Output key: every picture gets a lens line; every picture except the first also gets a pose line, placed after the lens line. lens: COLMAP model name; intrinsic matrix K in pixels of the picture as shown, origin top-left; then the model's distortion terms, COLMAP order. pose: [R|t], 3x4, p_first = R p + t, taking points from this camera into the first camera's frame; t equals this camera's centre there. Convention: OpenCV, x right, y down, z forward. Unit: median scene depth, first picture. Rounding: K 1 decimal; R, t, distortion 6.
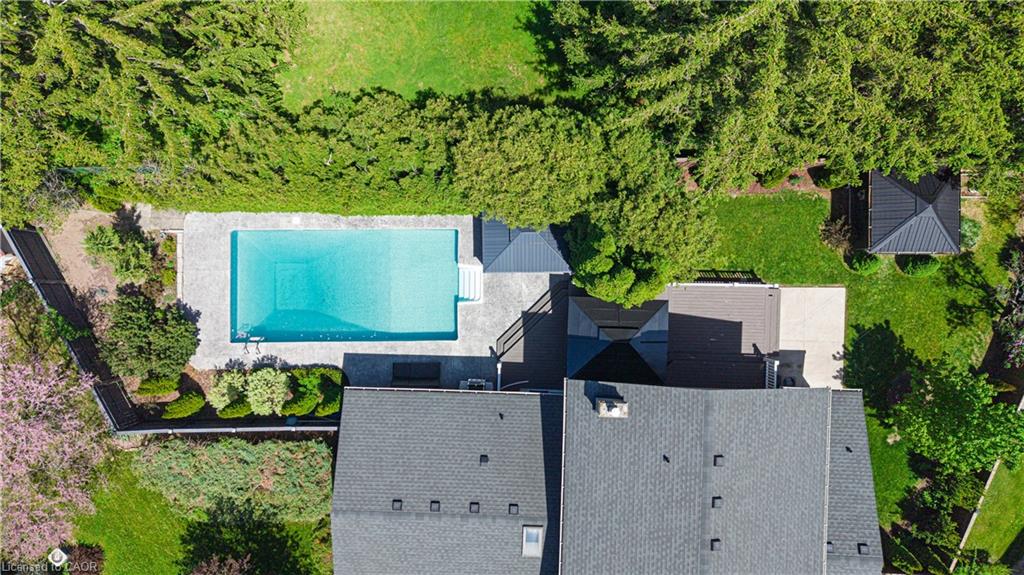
lens RADIAL K [[737.9, 0, 512.0], [0, 737.9, 287.5], [0, 0, 1]] dist [0.164486, -0.373139]
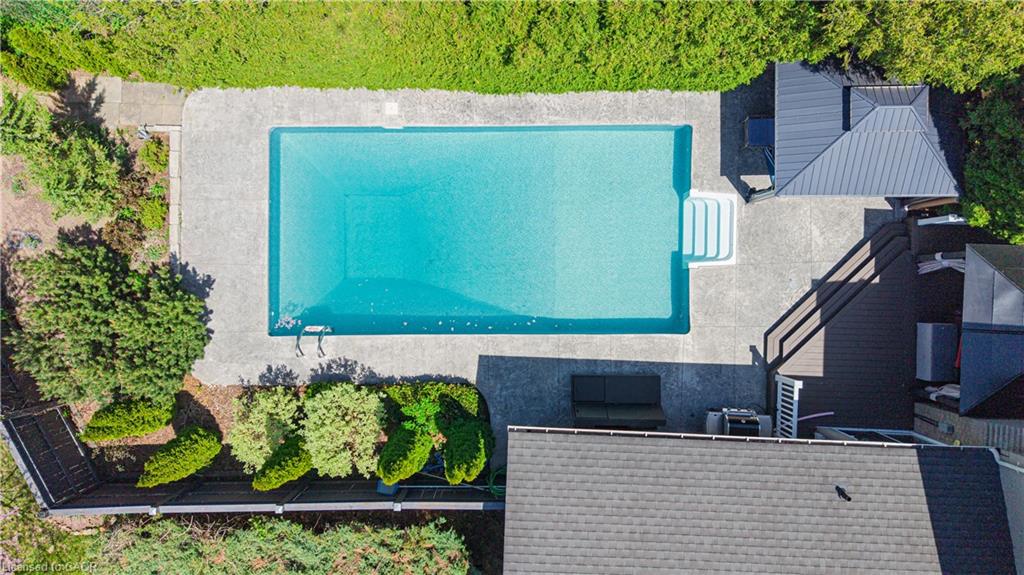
lens RADIAL K [[719.0, 0, 512.0], [0, 719.0, 287.5], [0, 0, 1]] dist [0.134509, -0.245679]
pose [[0.999992, 0.003068, 0.002463, -0.204730], [-0.003069, 0.999995, 0.000762, 0.038522], [-0.002461, -0.000769, 0.999997, 0.481958]]
